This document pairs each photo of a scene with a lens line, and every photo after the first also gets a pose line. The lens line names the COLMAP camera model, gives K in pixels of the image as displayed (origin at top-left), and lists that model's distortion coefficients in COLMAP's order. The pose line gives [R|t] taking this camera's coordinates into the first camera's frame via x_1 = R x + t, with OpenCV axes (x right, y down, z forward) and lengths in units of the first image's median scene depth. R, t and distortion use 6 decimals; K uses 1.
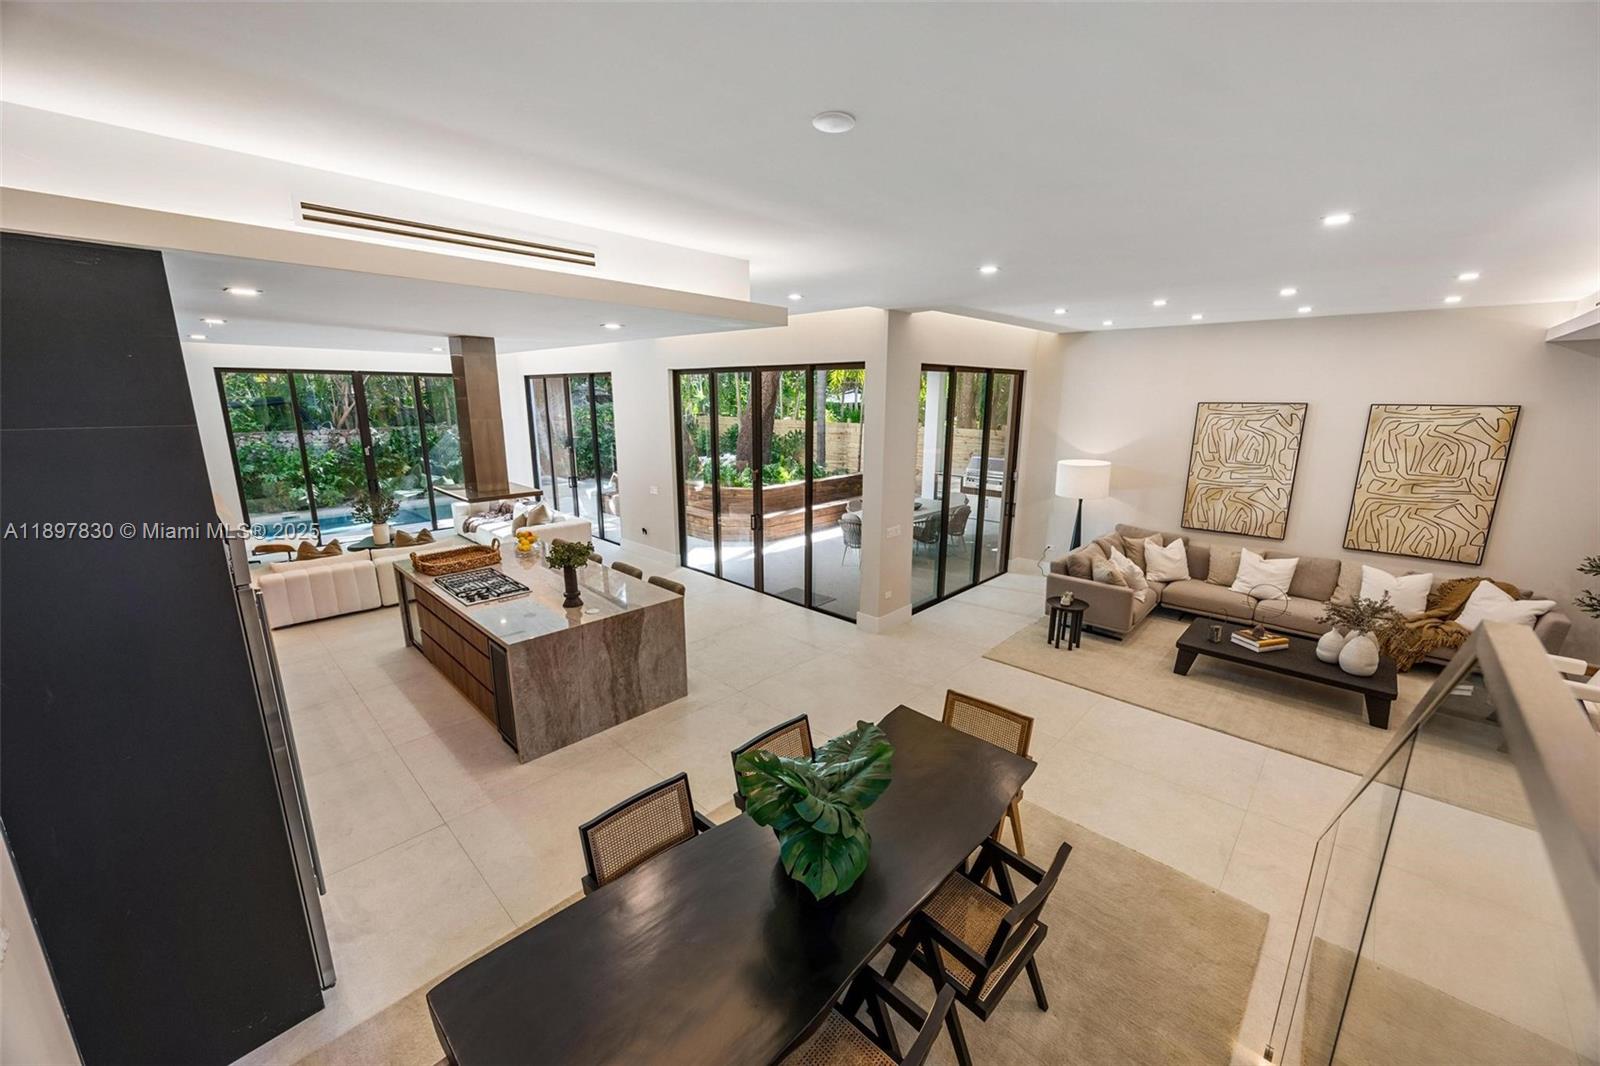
lens RADIAL K [[625.4, 0, 799.2], [0, 625.4, 533.2], [0, 0, 1]] dist [0.003722, 0.000292]
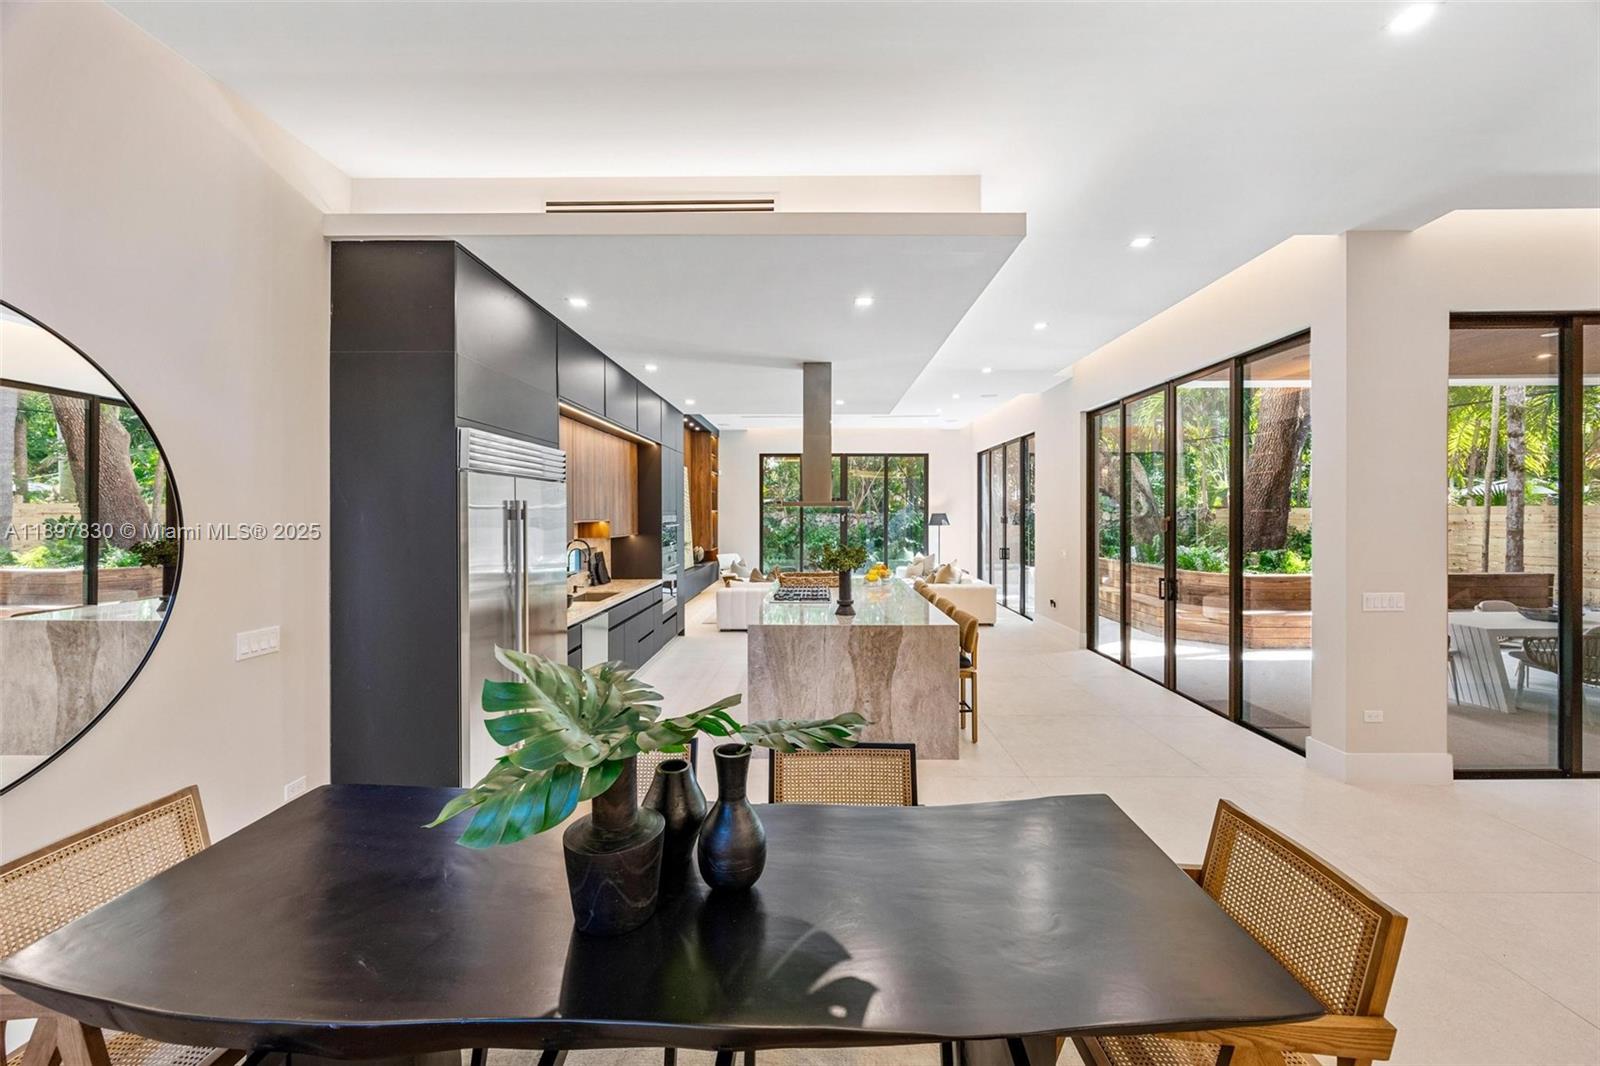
lens RADIAL K [[625.4, 0, 803.0], [0, 625.4, 527.7], [0, 0, 1]] dist [0.003722, 0.000292]
pose [[0.681086, 0.013248, -0.732084, 0.202516], [-0.160465, 0.978231, -0.131585, 0.087236], [0.714404, 0.207094, 0.668385, 0.217532]]
